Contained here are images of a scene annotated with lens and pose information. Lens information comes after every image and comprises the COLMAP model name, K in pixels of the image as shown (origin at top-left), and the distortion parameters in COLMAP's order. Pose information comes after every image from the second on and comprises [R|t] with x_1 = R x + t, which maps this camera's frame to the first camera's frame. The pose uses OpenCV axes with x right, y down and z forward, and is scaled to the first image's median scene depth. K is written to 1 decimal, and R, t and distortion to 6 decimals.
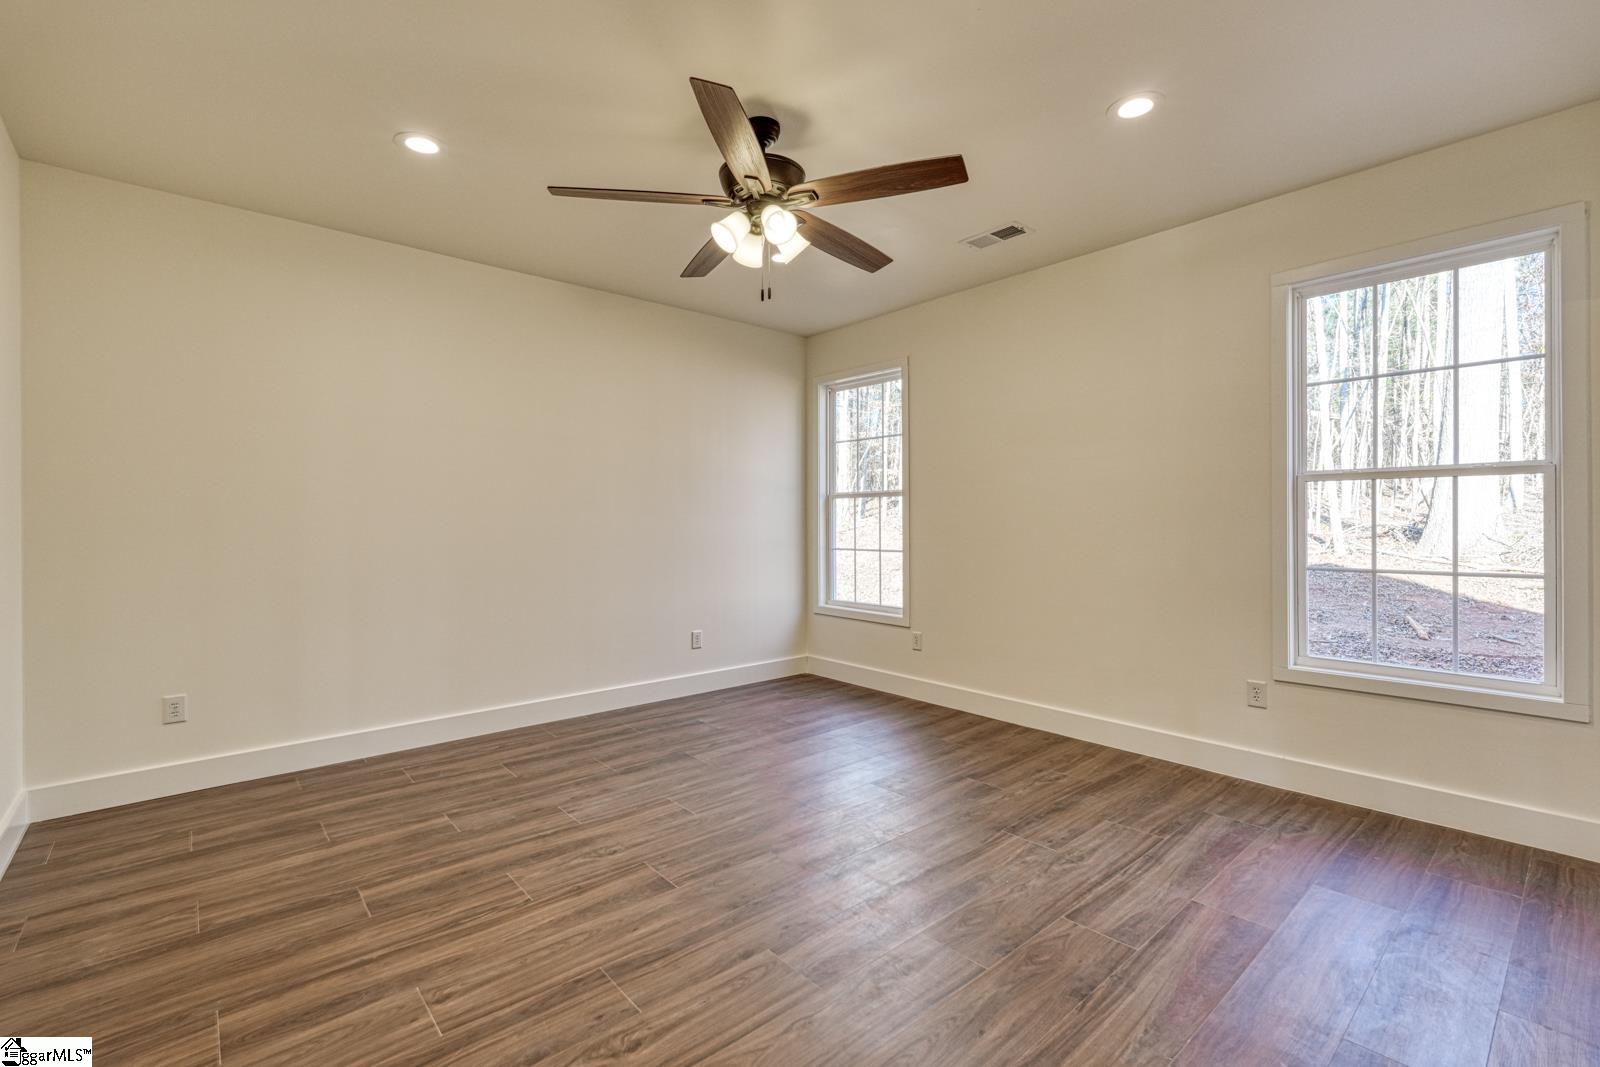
lens RADIAL K [[711.6, 0, 813.2], [0, 711.6, 519.2], [0, 0, 1]] dist [-0.002145, -0.000184]
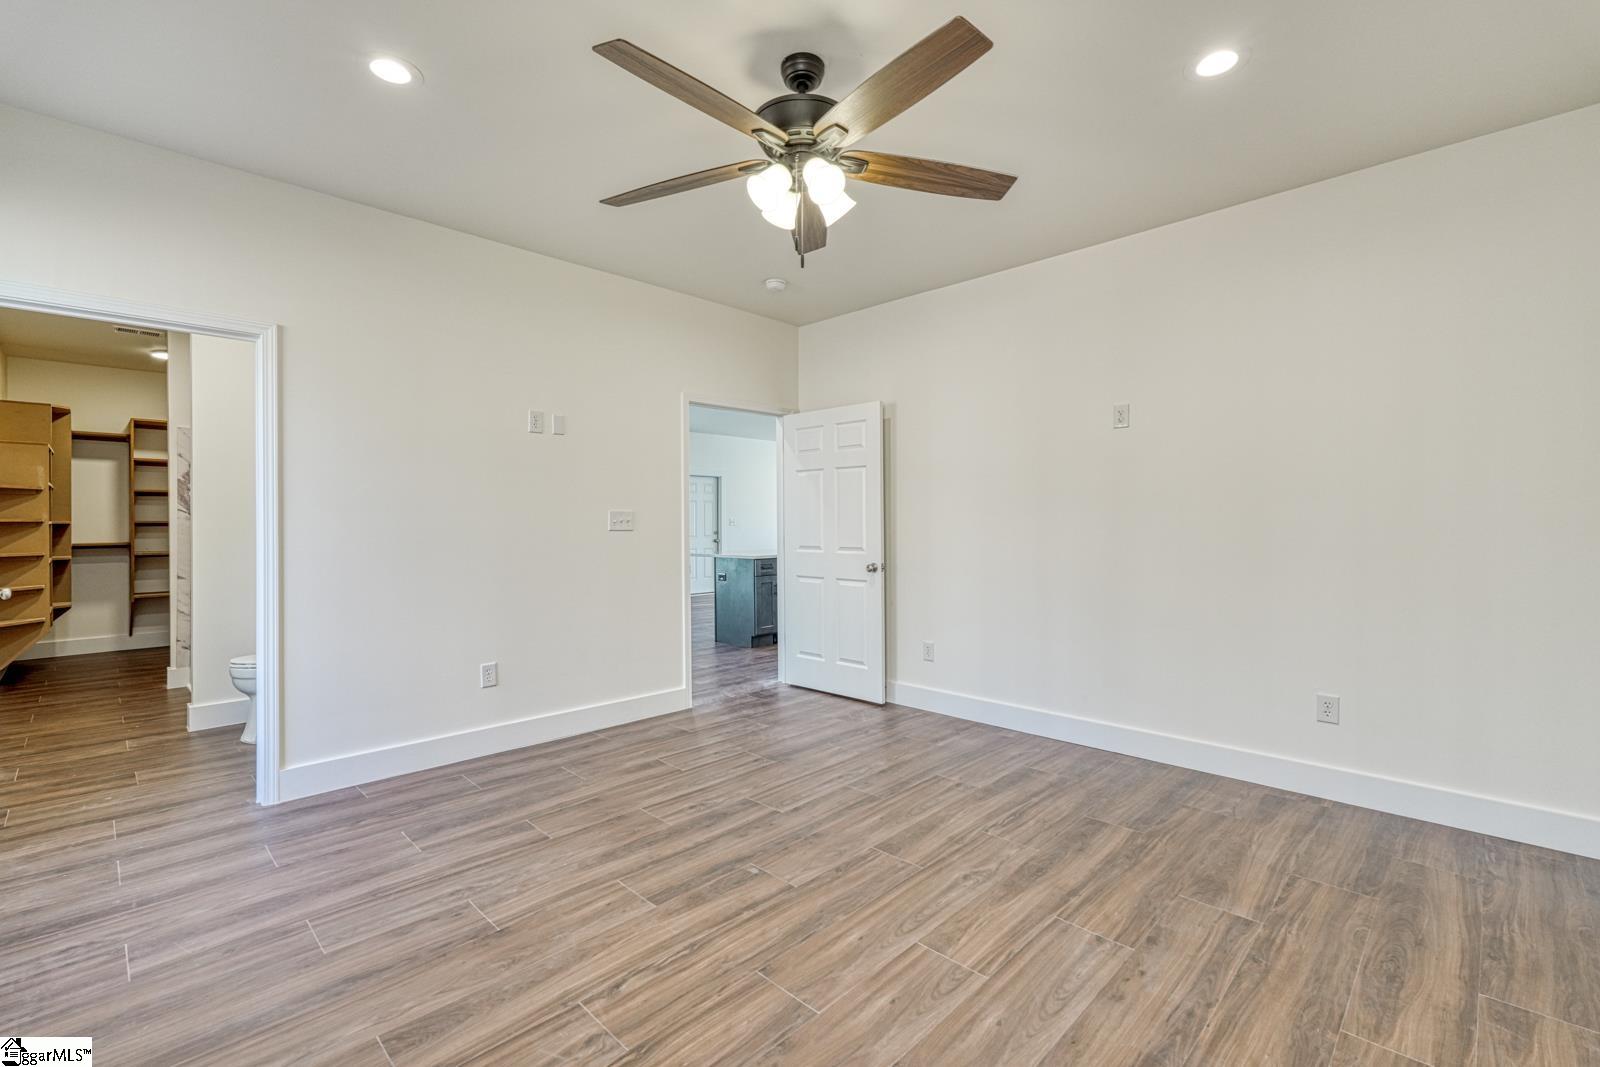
lens RADIAL K [[699.4, 0, 801.5], [0, 699.4, 532.6], [0, 0, 1]] dist [0.001144, 0.000424]
pose [[-0.998372, 0.007498, -0.056547, -0.018211], [0.006979, 0.999932, 0.009380, 0.009802], [0.056614, 0.008970, -0.998356, 1.772785]]
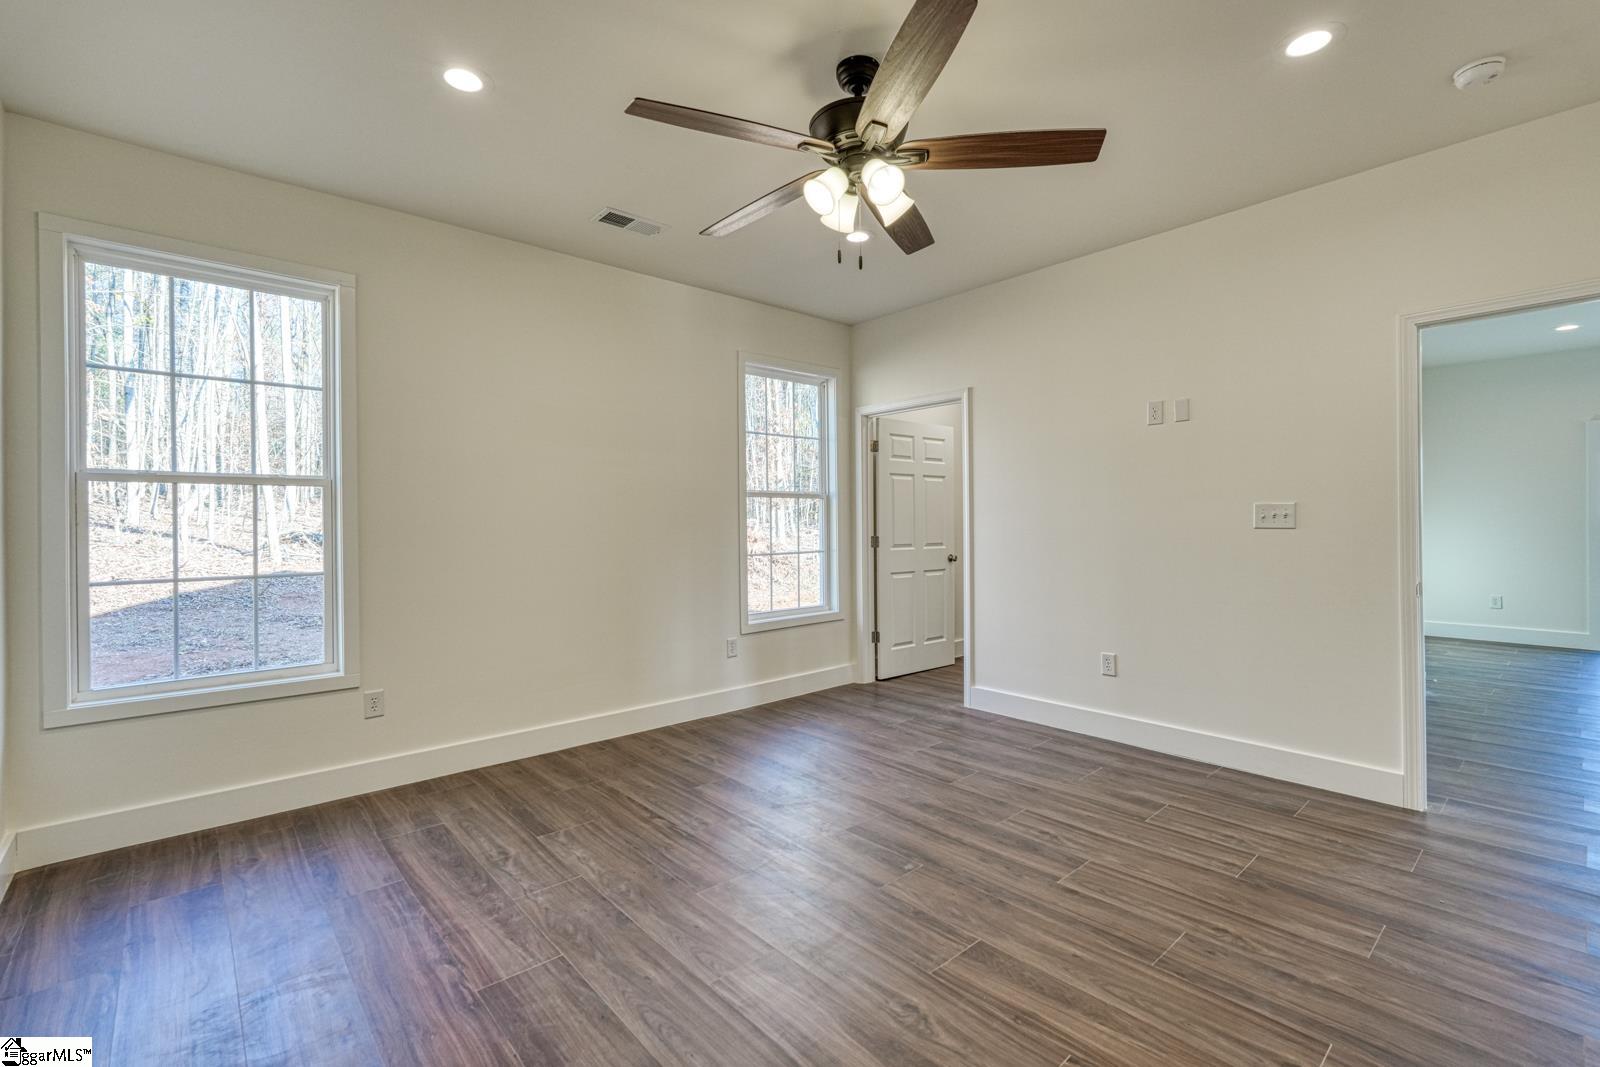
lens RADIAL K [[699.4, 0, 801.5], [0, 699.4, 532.6], [0, 0, 1]] dist [0.001144, 0.000424]
pose [[0.002446, -0.012995, 0.999913, -0.885030], [0.004371, 0.999906, 0.012984, 0.005302], [-0.999987, 0.004339, 0.002502, 1.030818]]
